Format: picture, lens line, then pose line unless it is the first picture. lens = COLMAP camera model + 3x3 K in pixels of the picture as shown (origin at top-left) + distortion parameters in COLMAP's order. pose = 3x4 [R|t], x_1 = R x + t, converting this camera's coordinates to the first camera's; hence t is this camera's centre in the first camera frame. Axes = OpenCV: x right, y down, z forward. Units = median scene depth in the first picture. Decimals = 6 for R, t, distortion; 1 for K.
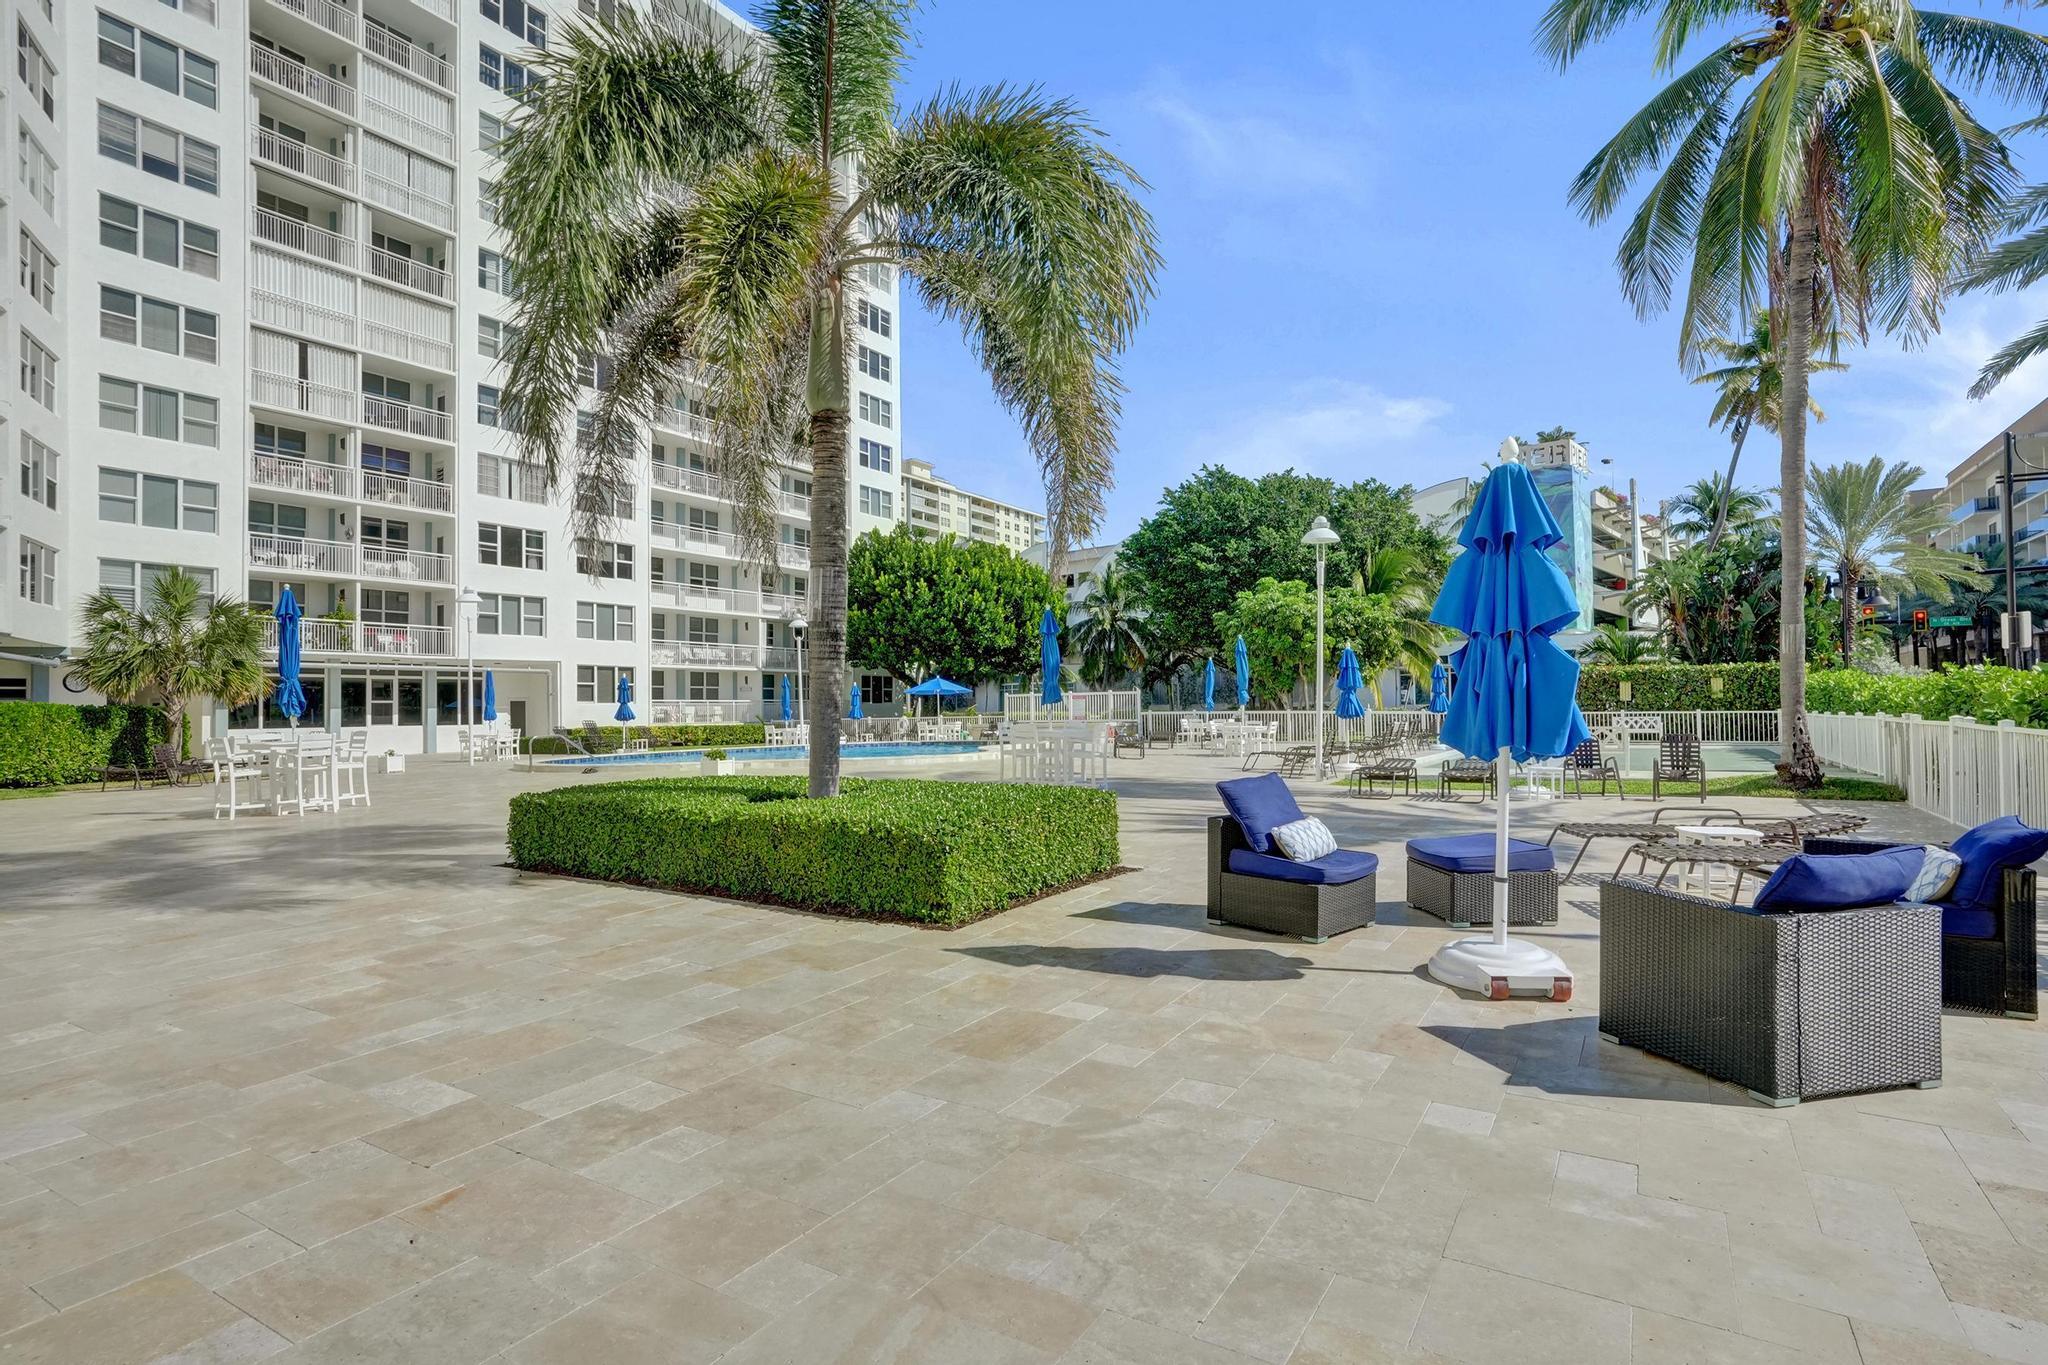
lens RADIAL K [[1024.2, 0, 982.7], [0, 1024.2, 652.2], [0, 0, 1]] dist [-0.003874, 0.020776]
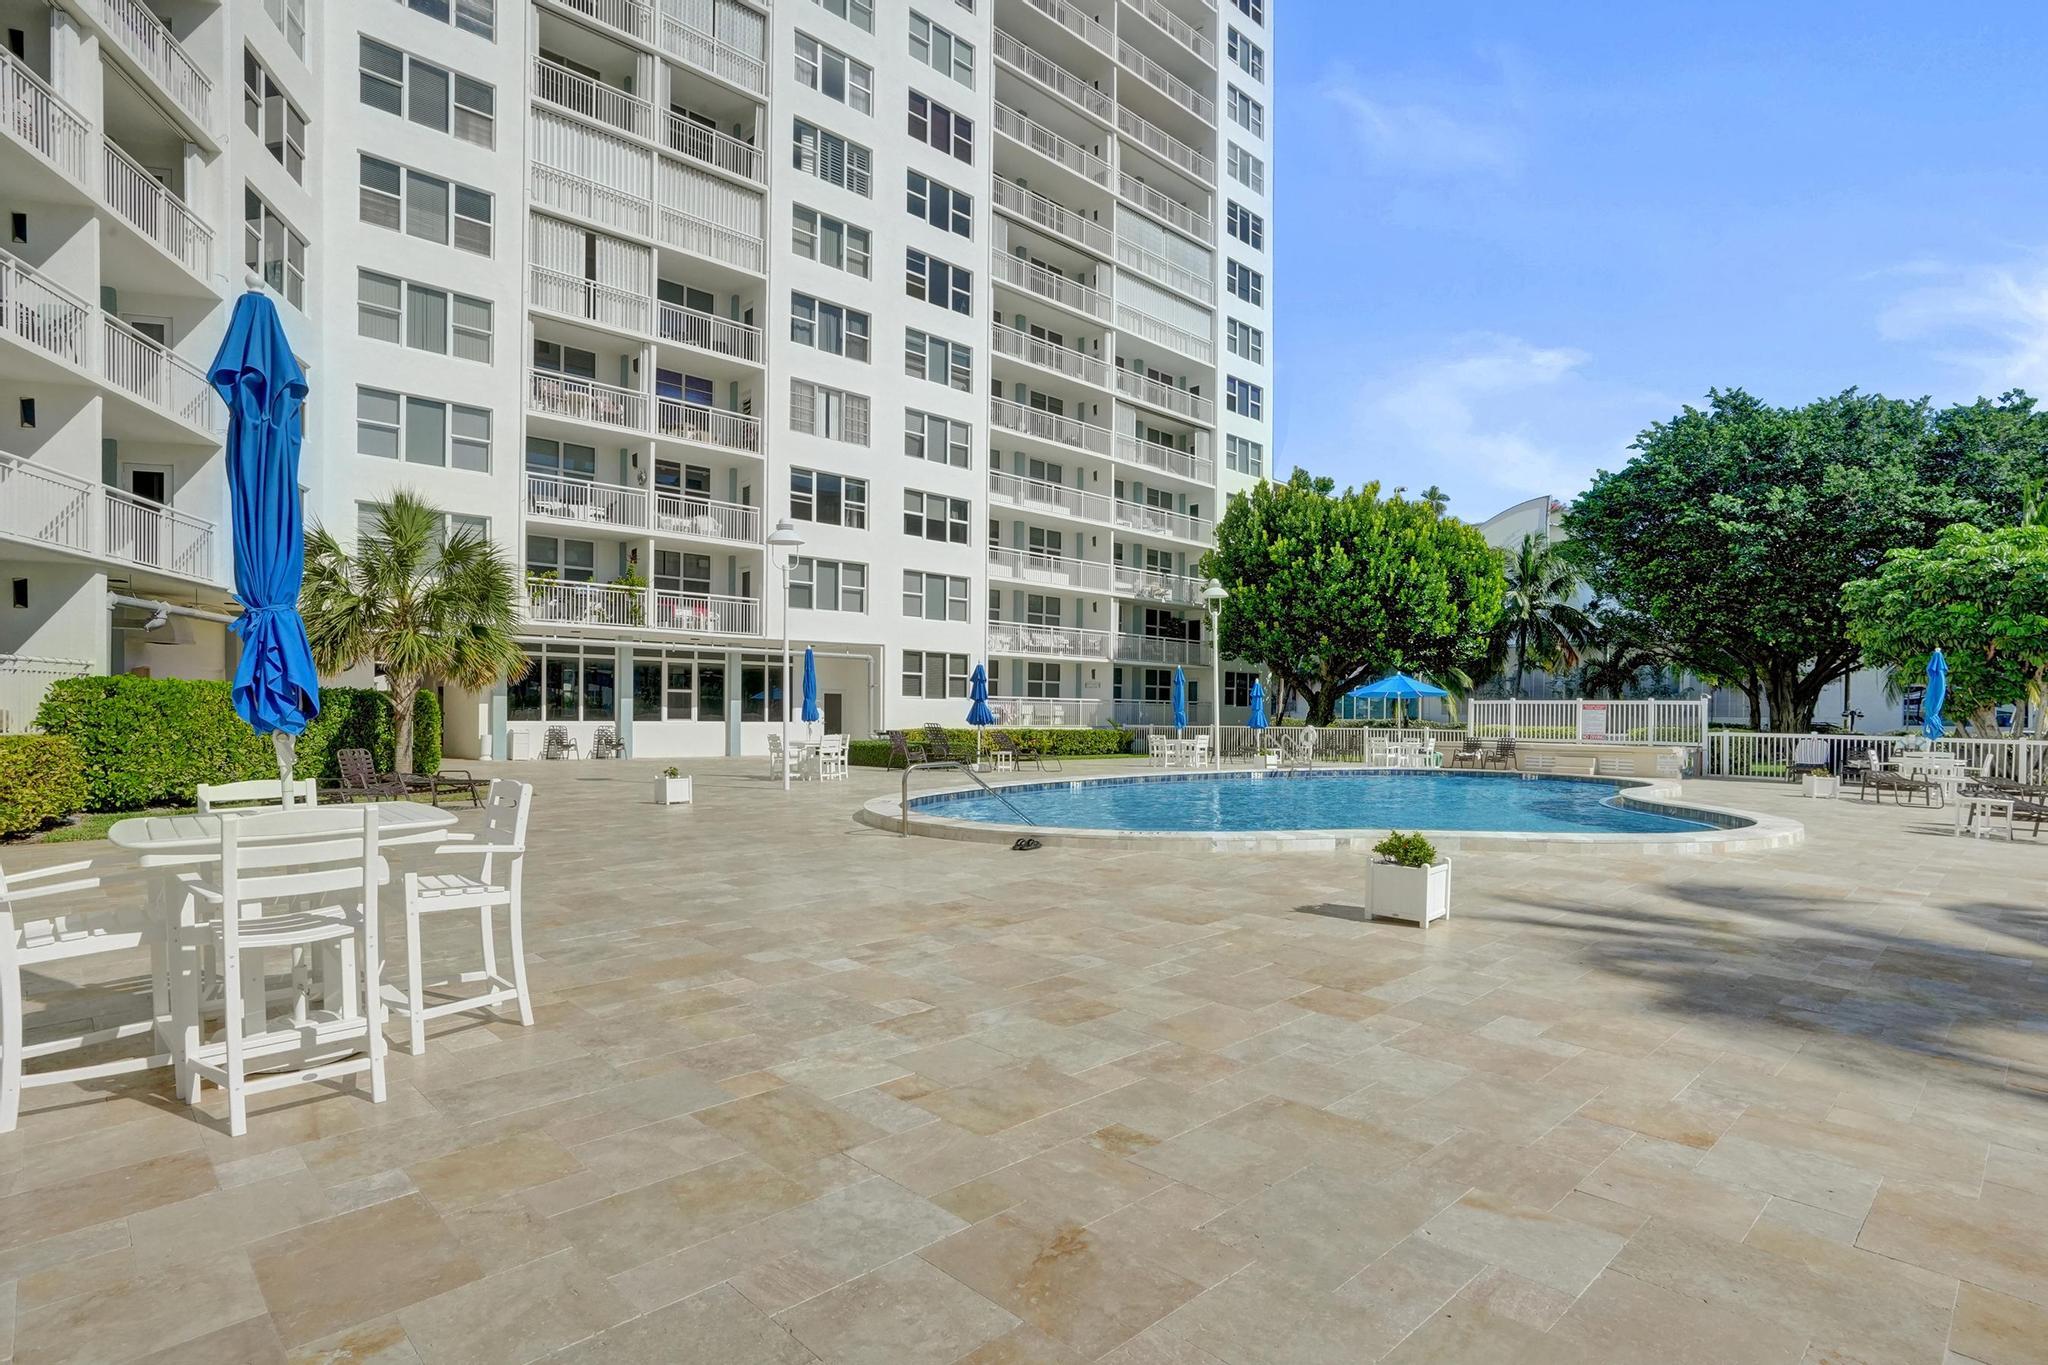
lens RADIAL K [[1033.4, 0, 1024.0], [0, 1033.4, 682.5], [0, 0, 1]] dist [0.001417, 0.000743]
pose [[0.974832, 0.020748, -0.221972, -0.138069], [-0.014187, 0.999415, 0.031115, 0.012336], [0.222488, -0.027183, 0.974556, 0.261848]]
